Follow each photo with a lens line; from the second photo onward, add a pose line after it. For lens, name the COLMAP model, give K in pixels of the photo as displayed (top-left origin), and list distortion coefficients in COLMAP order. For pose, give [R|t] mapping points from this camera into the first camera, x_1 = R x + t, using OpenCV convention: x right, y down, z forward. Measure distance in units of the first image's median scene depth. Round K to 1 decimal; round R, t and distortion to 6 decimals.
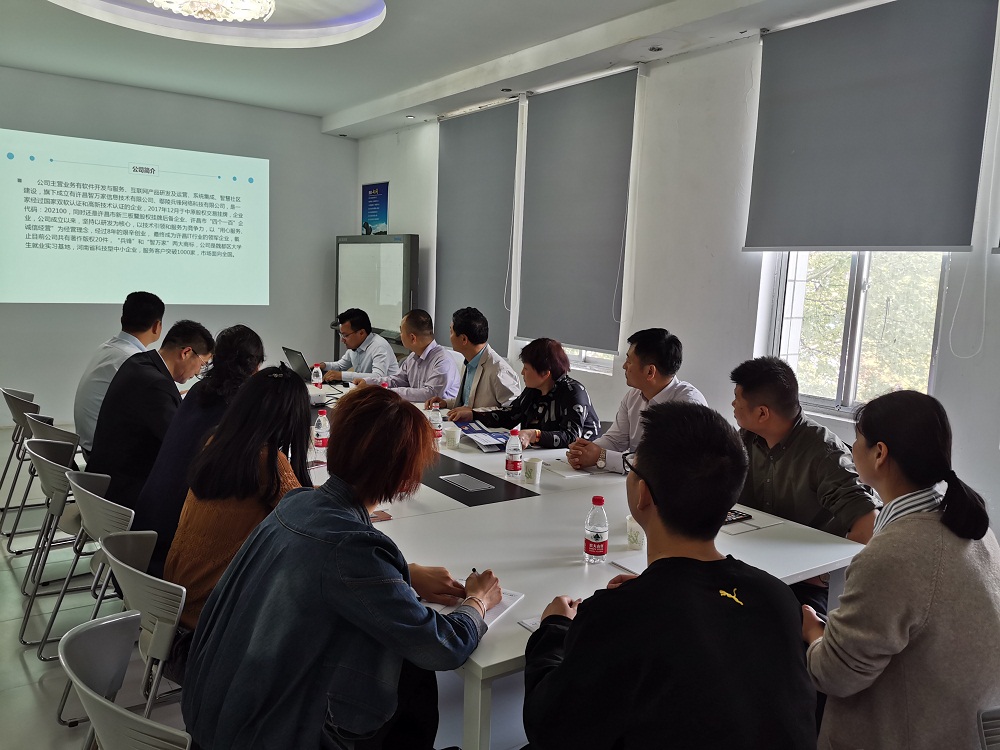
lens RADIAL K [[781.1, 0, 500.0], [0, 781.1, 375.0], [0, 0, 1]] dist [0.008511, -0.000670]
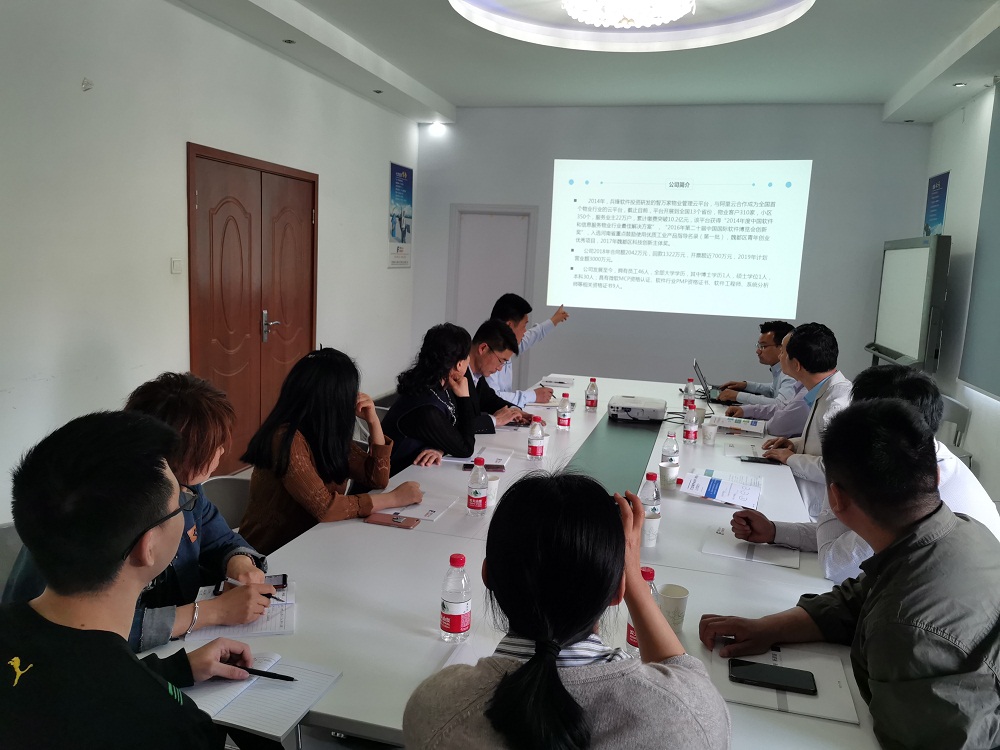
lens RADIAL K [[781.1, 0, 500.0], [0, 781.1, 375.0], [0, 0, 1]] dist [0.008511, -0.000670]
pose [[0.633534, 0.102619, -0.766879, 0.204772], [-0.118598, 0.992332, 0.034812, -0.014593], [0.764571, 0.068896, 0.640846, 0.152461]]
